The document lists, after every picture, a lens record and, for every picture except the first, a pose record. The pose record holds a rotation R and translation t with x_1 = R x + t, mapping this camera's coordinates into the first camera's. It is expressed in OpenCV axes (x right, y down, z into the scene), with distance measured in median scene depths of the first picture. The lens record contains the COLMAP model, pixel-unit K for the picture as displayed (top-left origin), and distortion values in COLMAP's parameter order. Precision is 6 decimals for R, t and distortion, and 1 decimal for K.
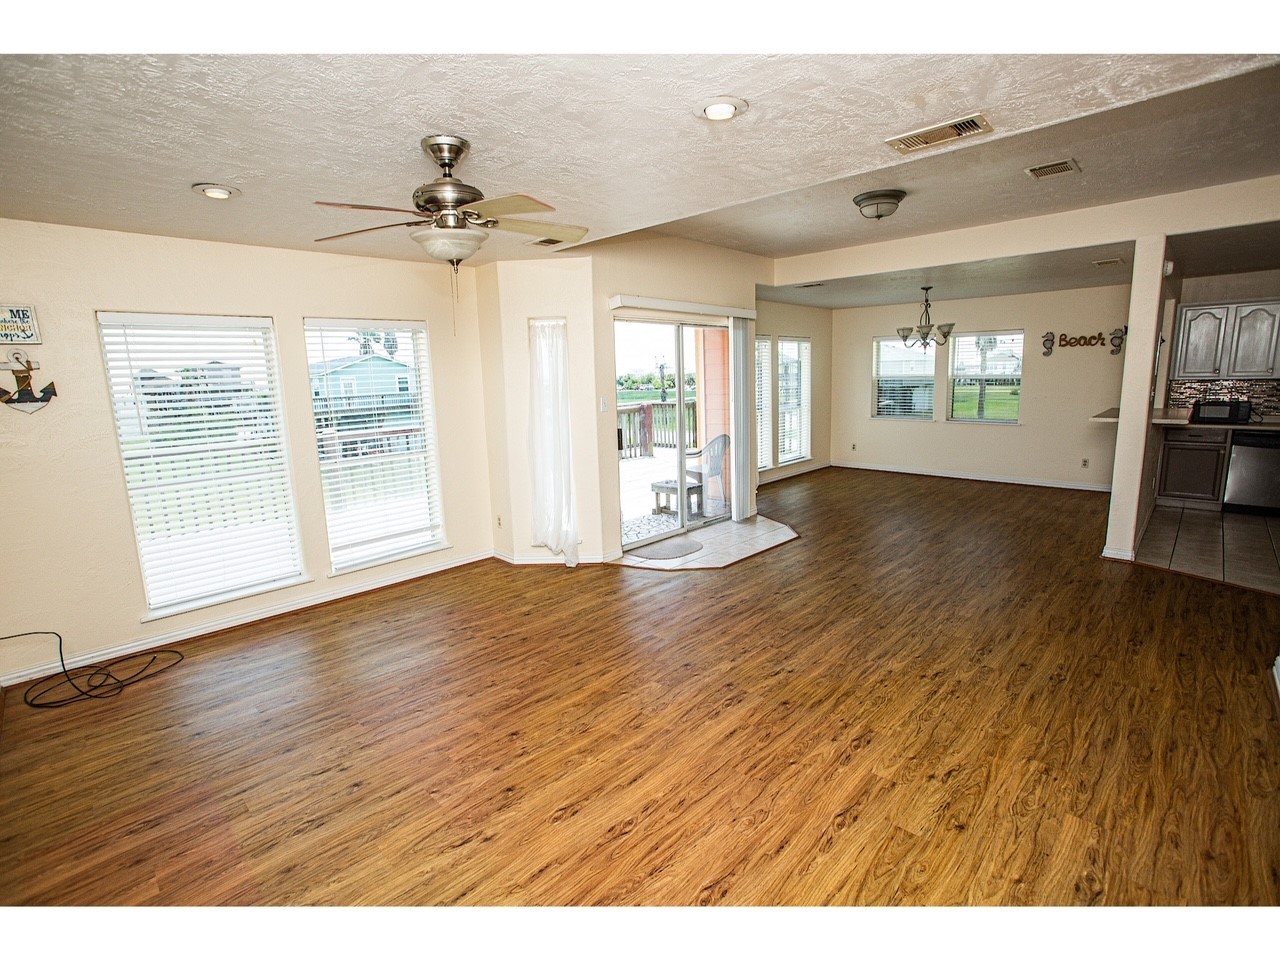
lens RADIAL K [[585.7, 0, 635.5], [0, 585.7, 478.1], [0, 0, 1]] dist [-0.078103, 0.035232]
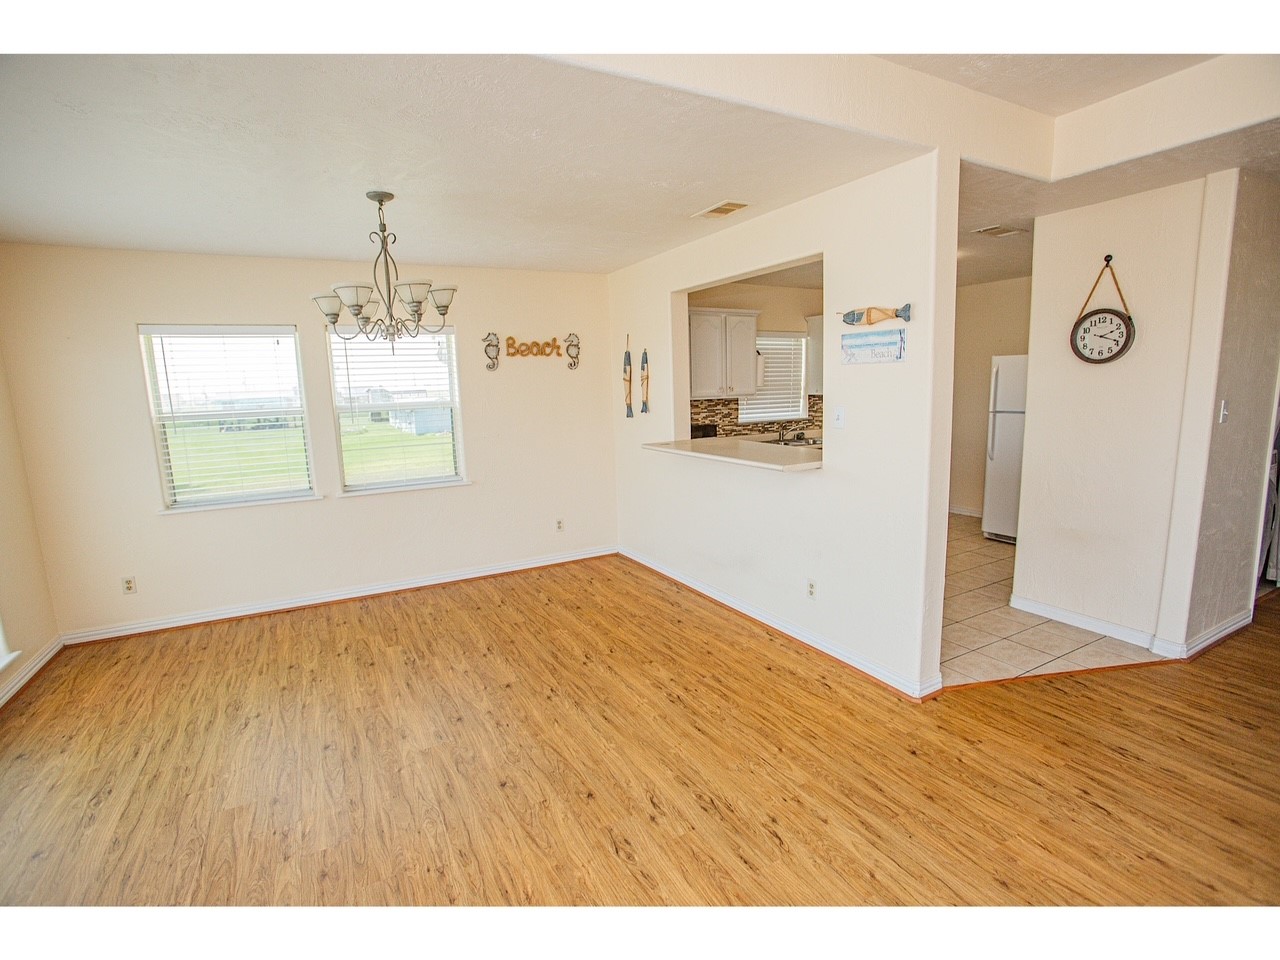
lens RADIAL K [[612.1, 0, 630.7], [0, 612.1, 483.5], [0, 0, 1]] dist [-0.070276, 0.030176]
pose [[0.292316, -0.133095, 0.947015, 0.152960], [0.187602, 0.979008, 0.079683, -0.156027], [-0.937740, 0.154370, 0.311149, 0.880807]]
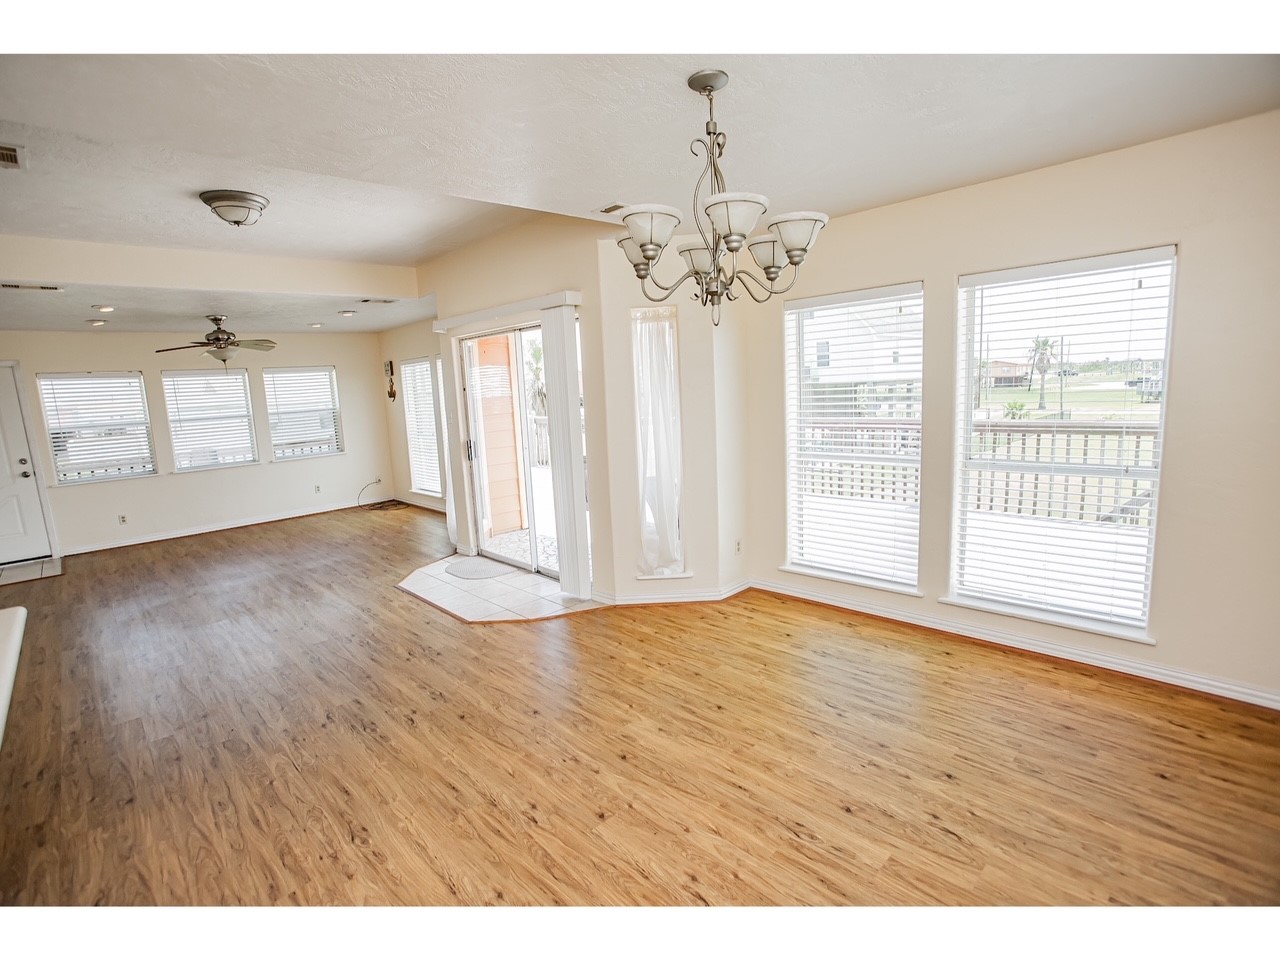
lens RADIAL K [[621.0, 0, 633.8], [0, 621.0, 489.8], [0, 0, 1]] dist [-0.069882, 0.030717]
pose [[-0.023253, 0.201433, -0.979226, 0.999334], [-0.117391, 0.972165, 0.202768, -0.239606], [0.992814, 0.119667, 0.001041, 1.197037]]
